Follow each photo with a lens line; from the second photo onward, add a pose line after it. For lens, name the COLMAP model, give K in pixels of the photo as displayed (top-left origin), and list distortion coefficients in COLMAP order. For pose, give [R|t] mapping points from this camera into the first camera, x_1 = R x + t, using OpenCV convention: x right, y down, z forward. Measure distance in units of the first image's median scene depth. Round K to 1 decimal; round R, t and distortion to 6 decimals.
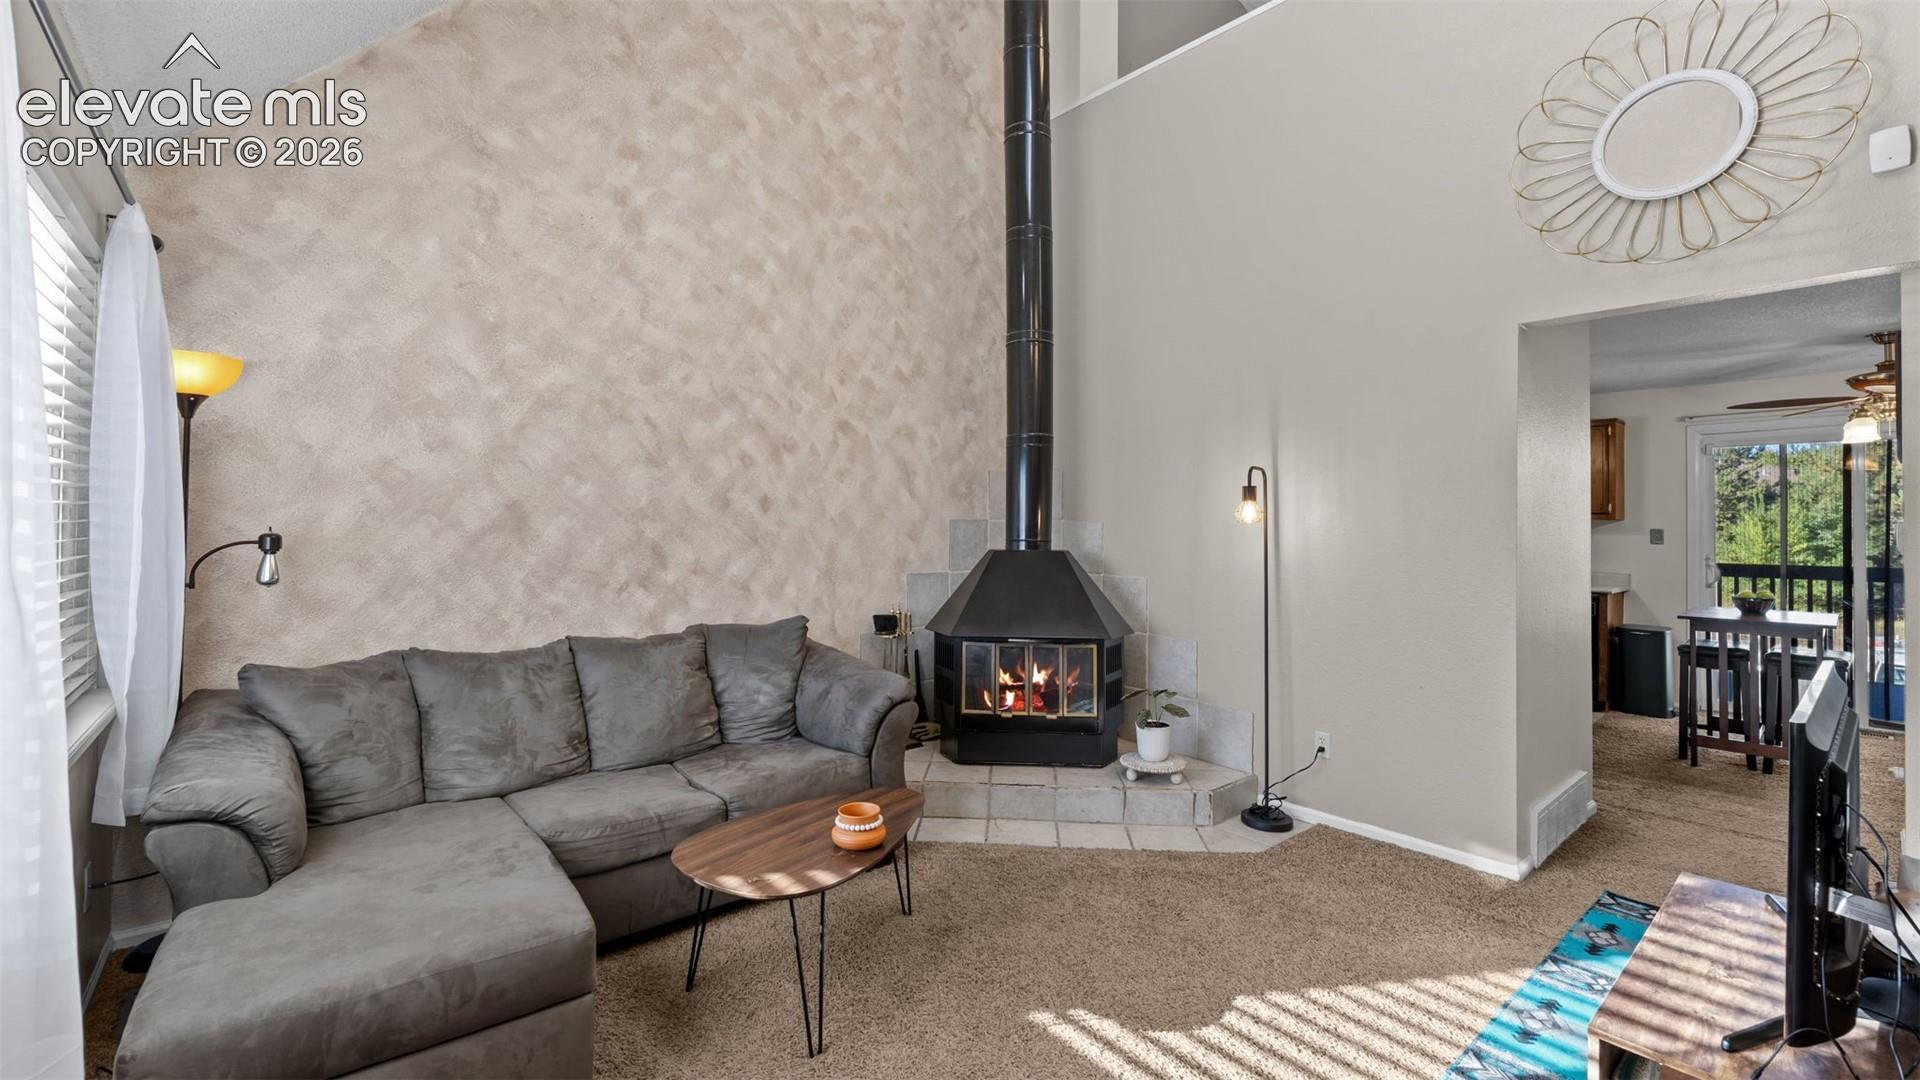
lens RADIAL K [[780.7, 0, 954.7], [0, 780.7, 523.5], [0, 0, 1]] dist [-0.000521, -0.000317]
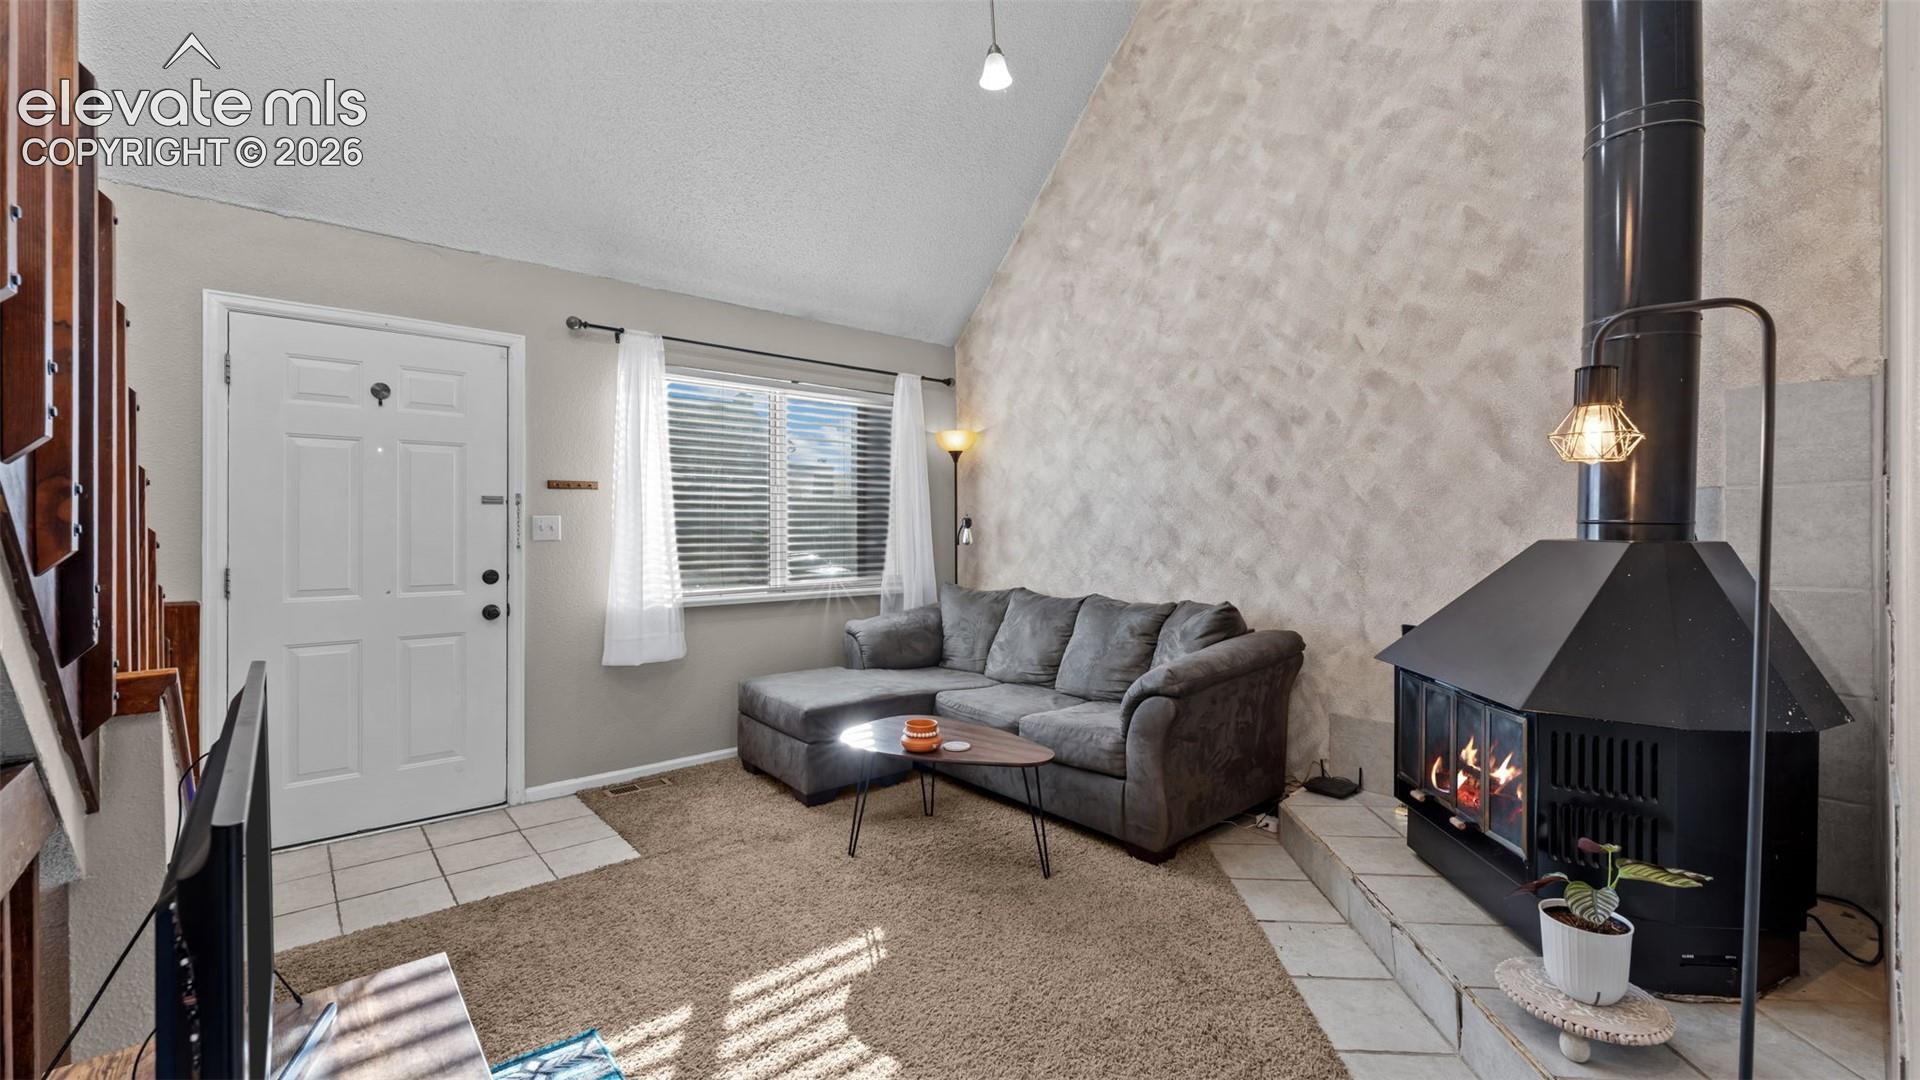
lens RADIAL K [[780.7, 0, 954.7], [0, 780.7, 523.5], [0, 0, 1]] dist [-0.000521, -0.000317]
pose [[0.012156, -0.001648, -0.999925, 0.744391], [0.010179, 0.999947, -0.001524, 0.020525], [0.999874, -0.010160, 0.012172, 0.661535]]
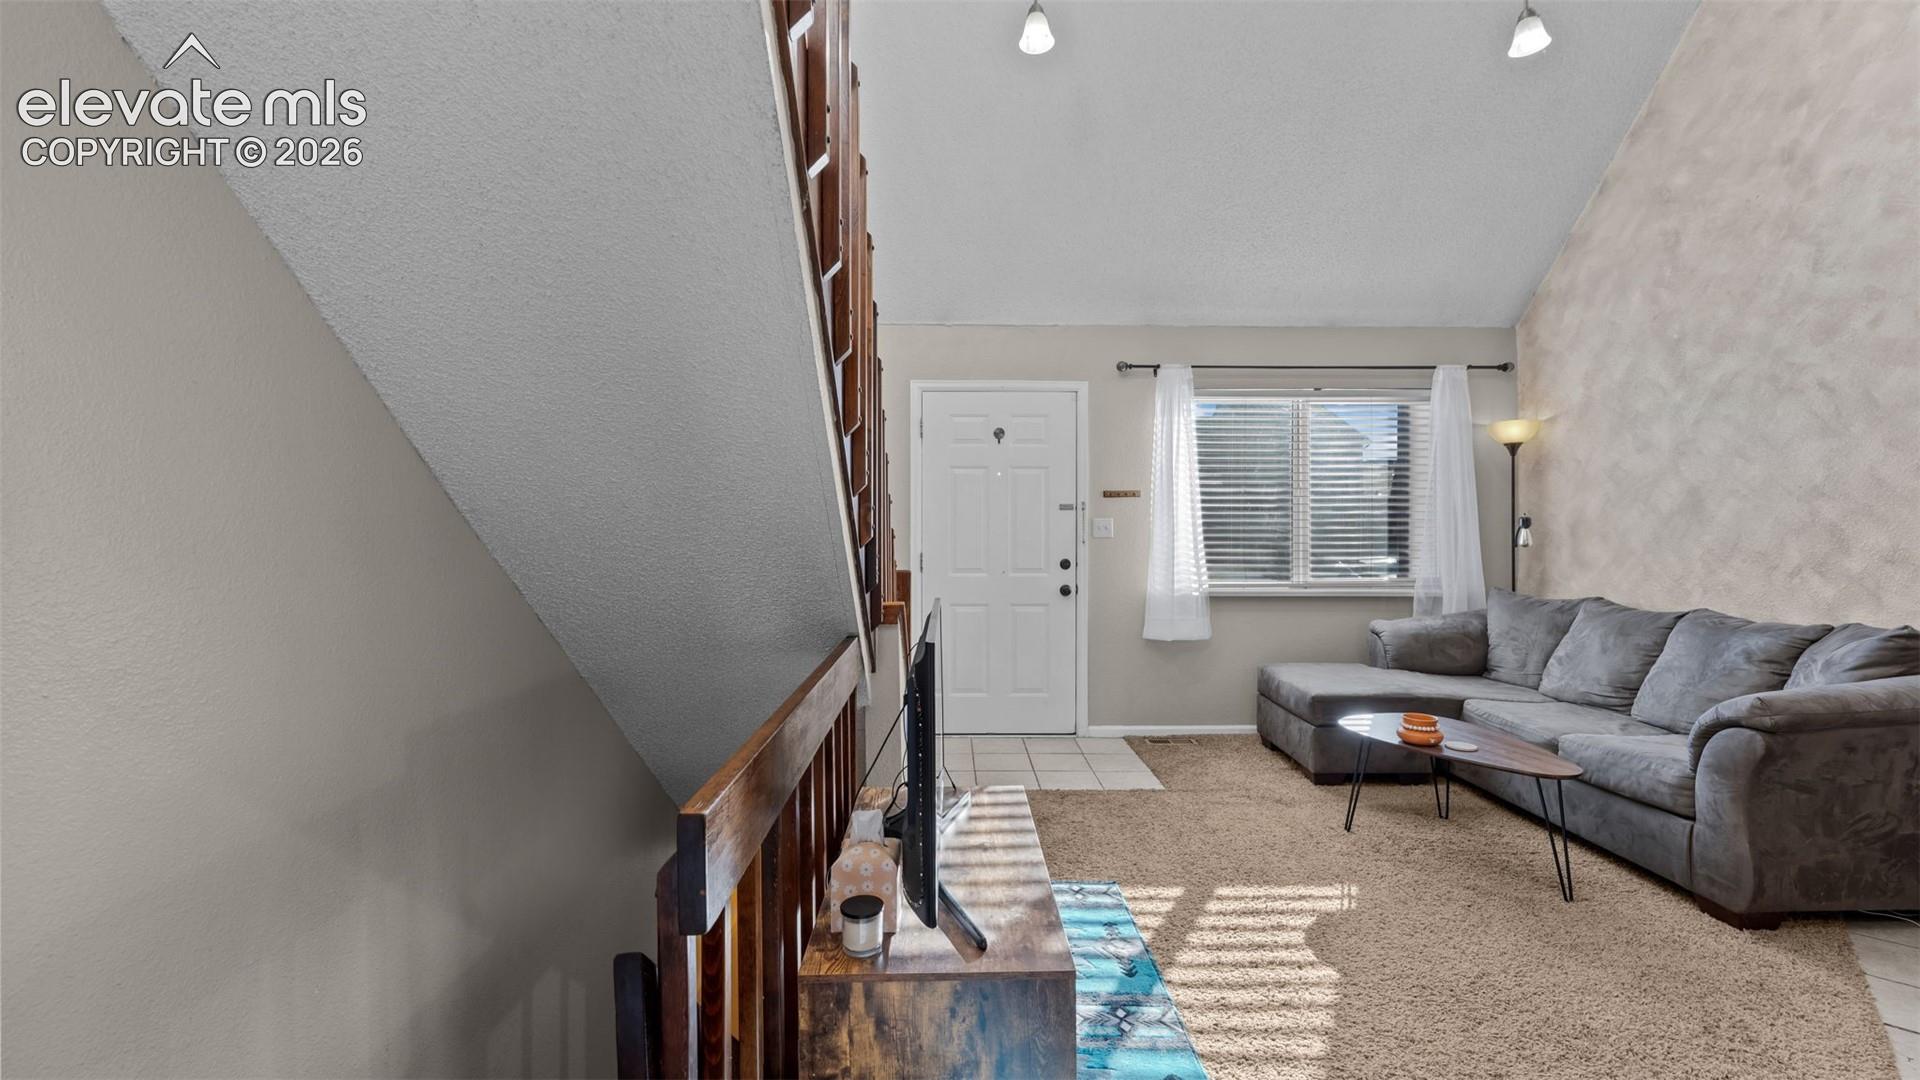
lens RADIAL K [[778.8, 0, 959.4], [0, 778.8, 533.7], [0, 0, 1]] dist [0.000447, -0.000161]
pose [[-0.632486, 0.006999, -0.774540, 0.889988], [0.008991, 0.999958, 0.001694, 0.024892], [0.774520, -0.005893, -0.632523, 0.784775]]
